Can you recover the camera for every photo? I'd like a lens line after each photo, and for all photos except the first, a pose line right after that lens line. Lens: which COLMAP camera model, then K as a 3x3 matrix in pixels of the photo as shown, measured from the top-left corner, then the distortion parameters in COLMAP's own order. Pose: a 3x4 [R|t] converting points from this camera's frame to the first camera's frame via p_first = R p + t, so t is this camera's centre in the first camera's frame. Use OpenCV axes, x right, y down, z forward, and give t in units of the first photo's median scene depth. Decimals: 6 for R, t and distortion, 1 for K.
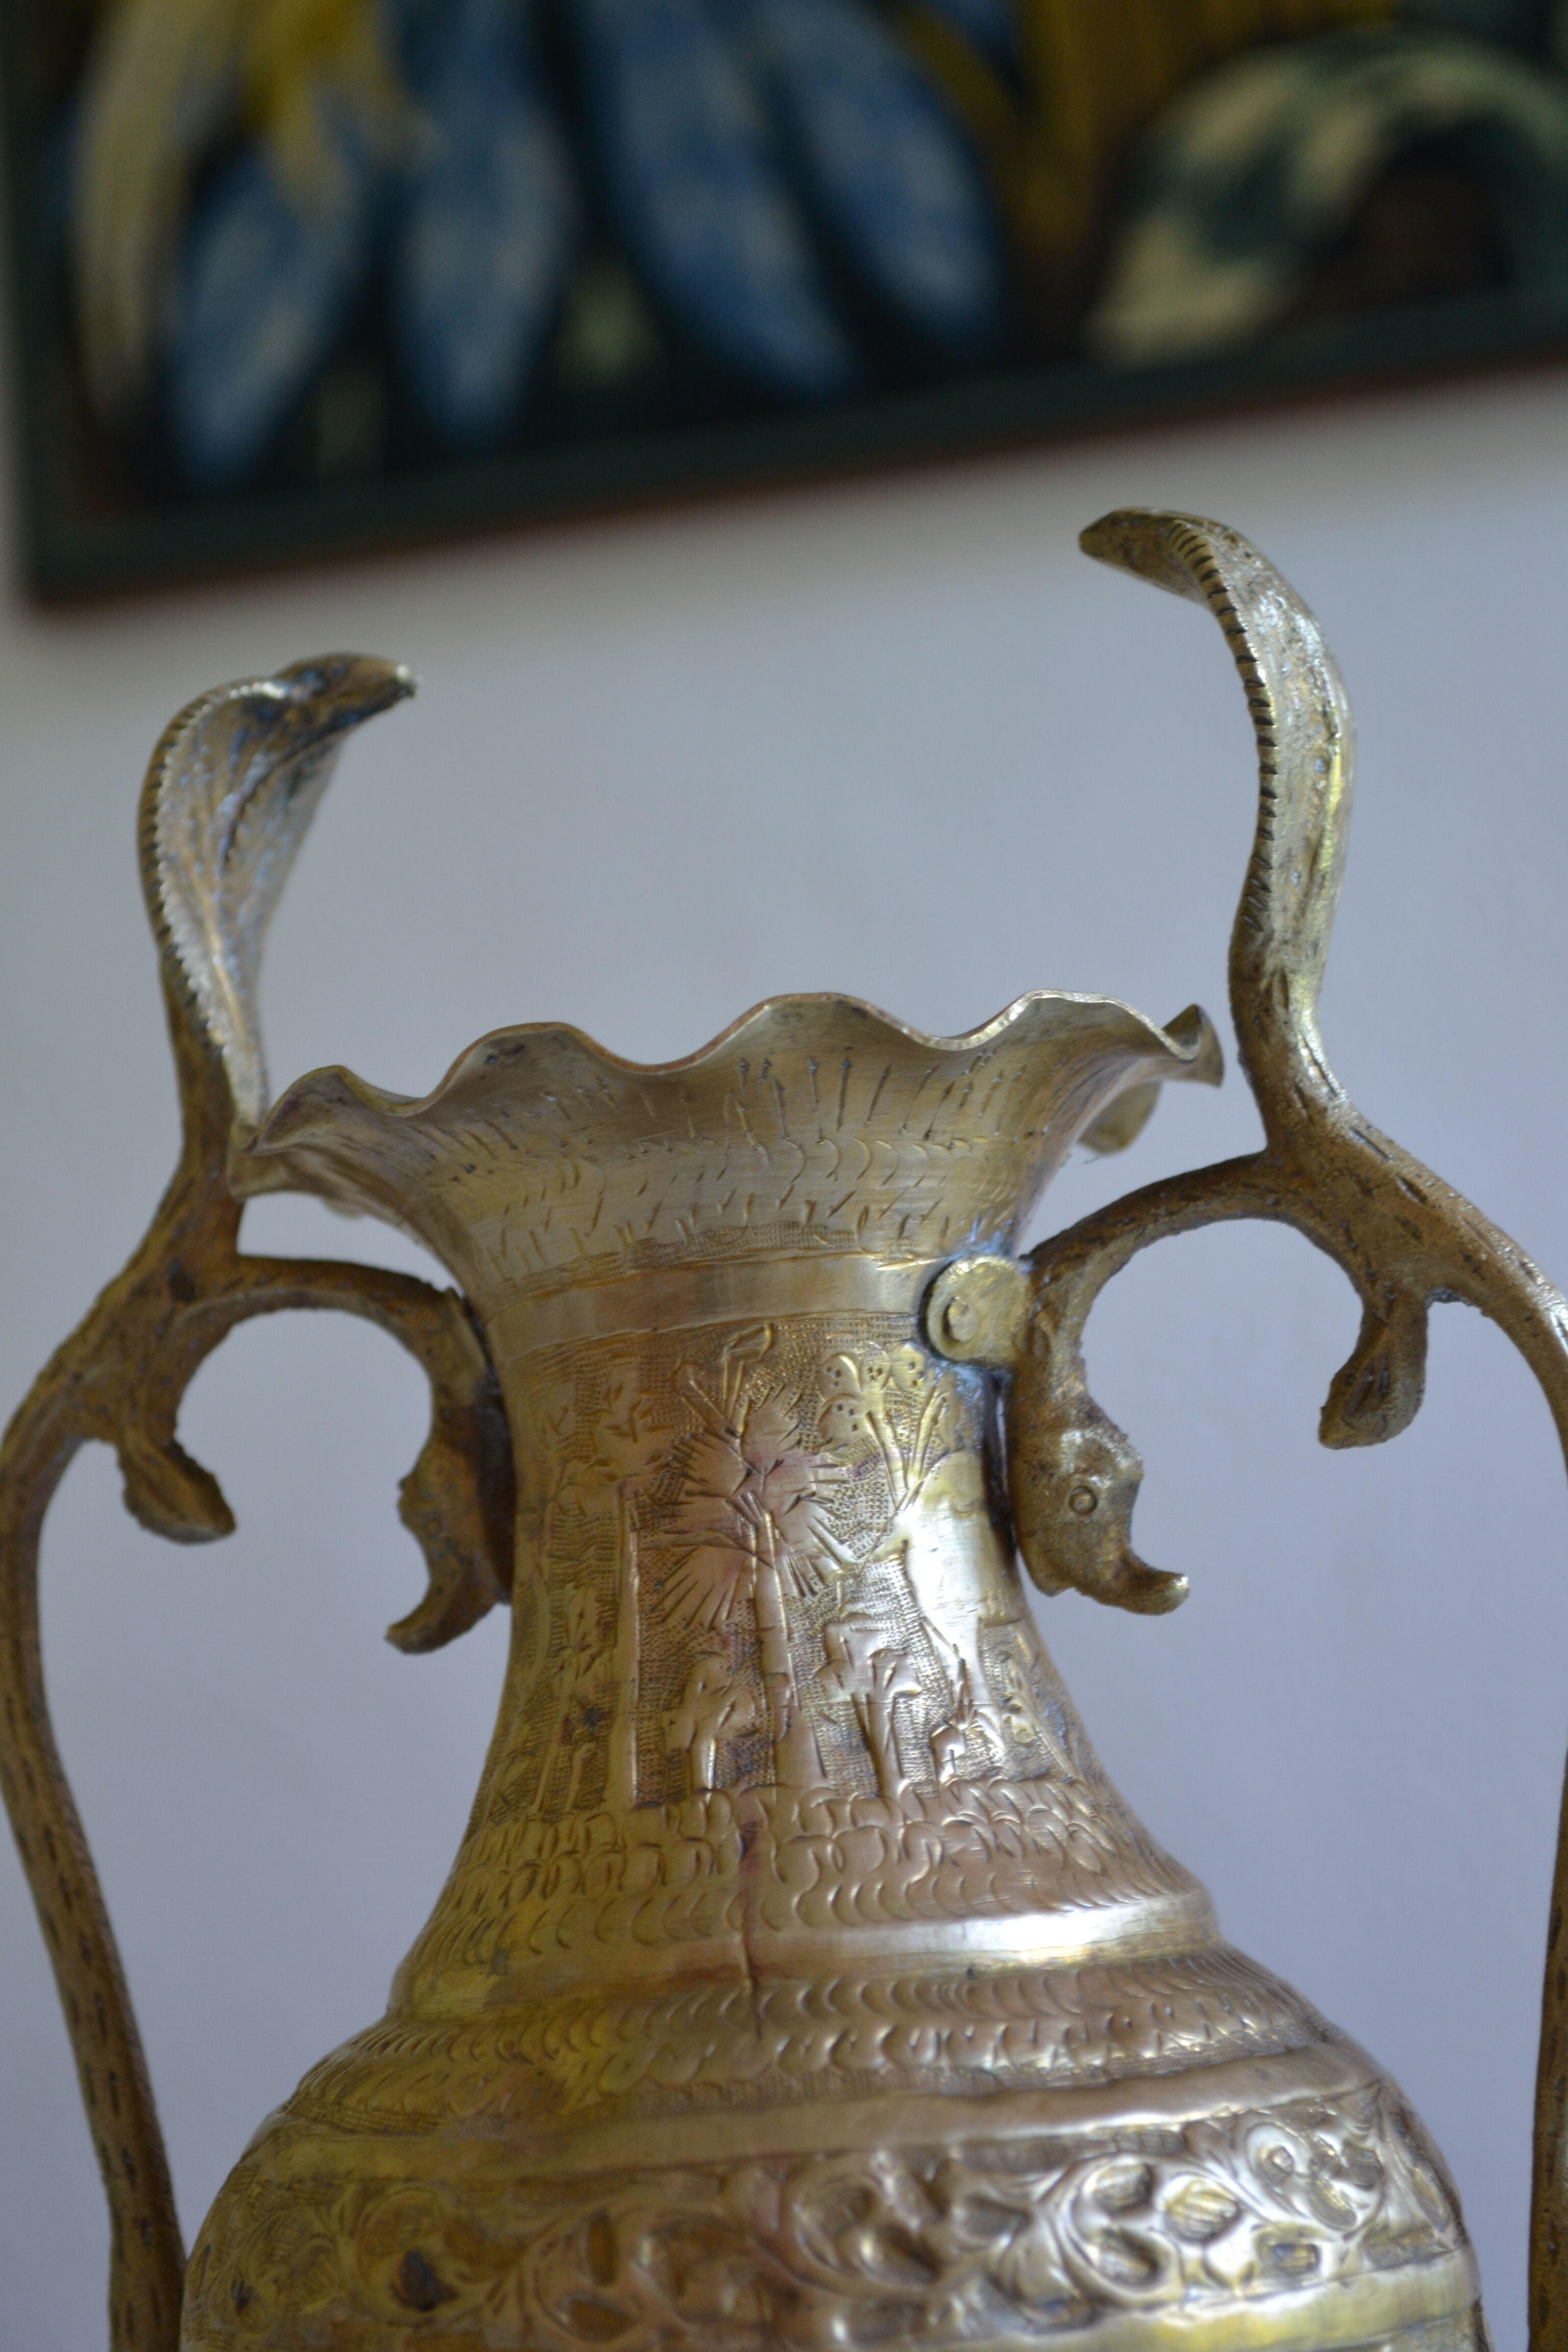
lens RADIAL K [[4634.8, 0, 749.1], [0, 4634.8, 1216.6], [0, 0, 1]] dist [0.058988, 0.000000]
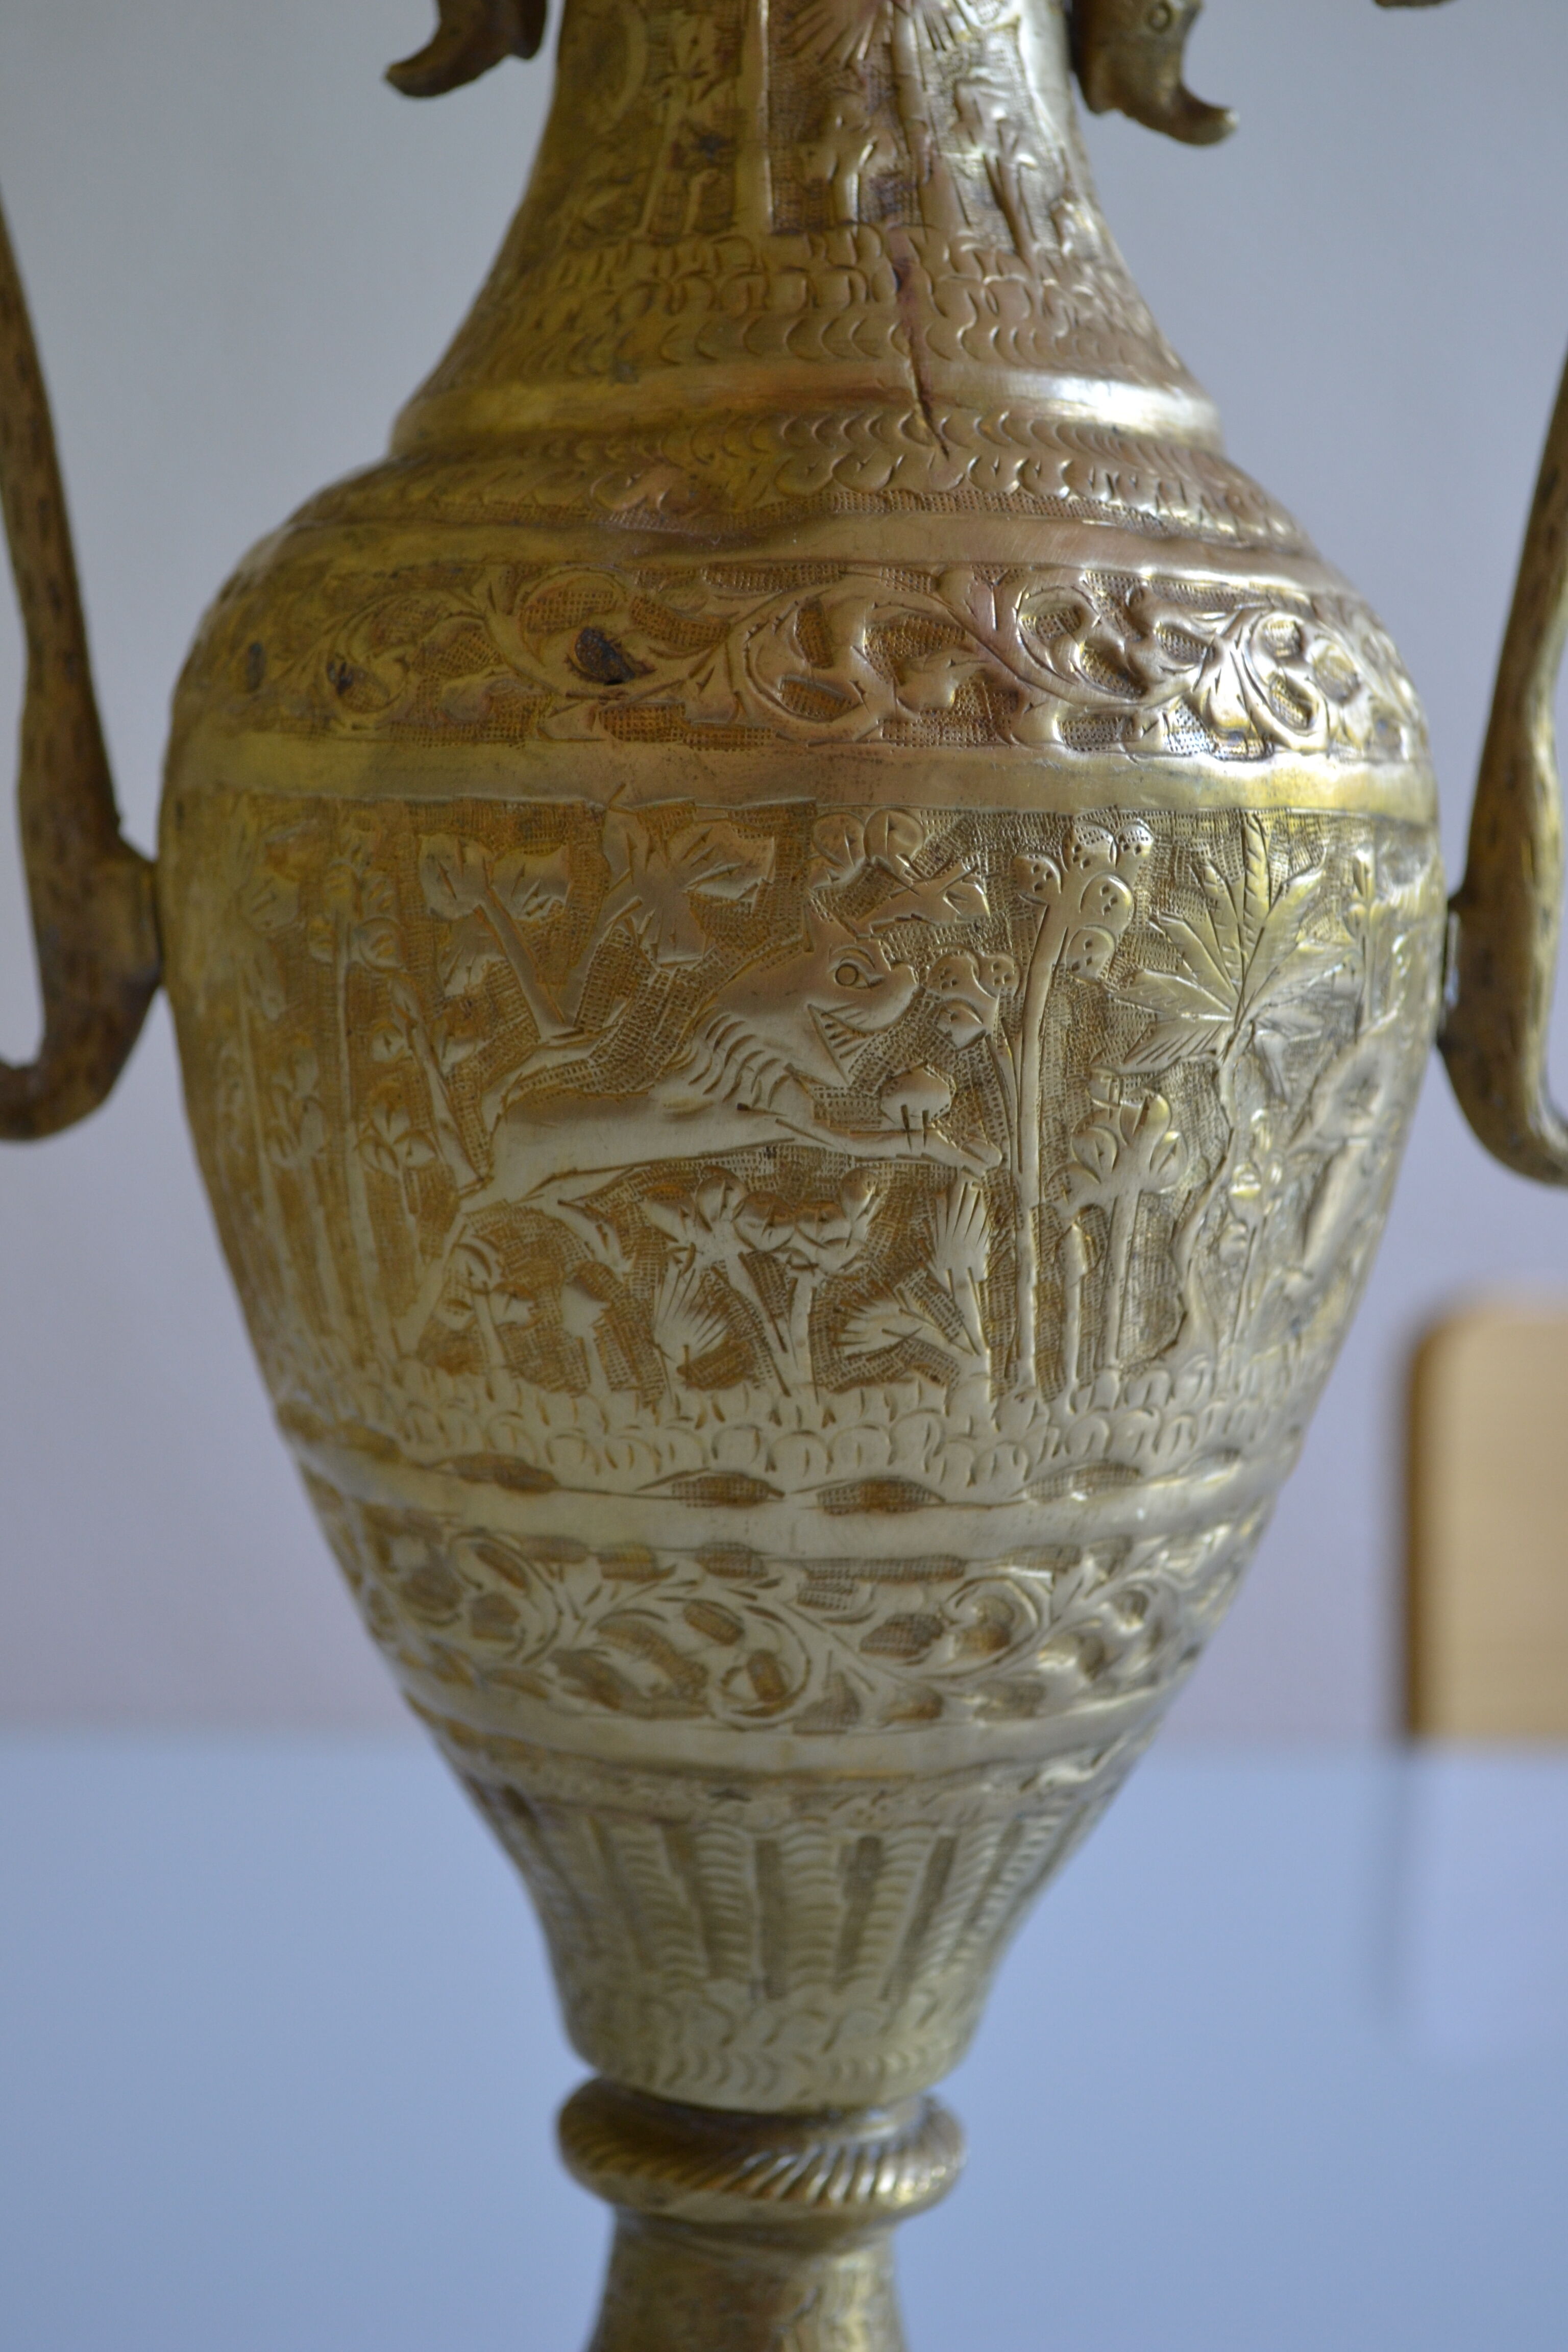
lens RADIAL K [[3832.6, 0, 762.5], [0, 3832.6, 1167.8], [0, 0, 1]] dist [-0.009575, 0.000000]
pose [[0.936869, 0.067146, 0.343172, -0.281039], [-0.135234, 0.974603, 0.178497, 0.170475], [-0.322471, -0.213637, 0.922156, 0.212412]]
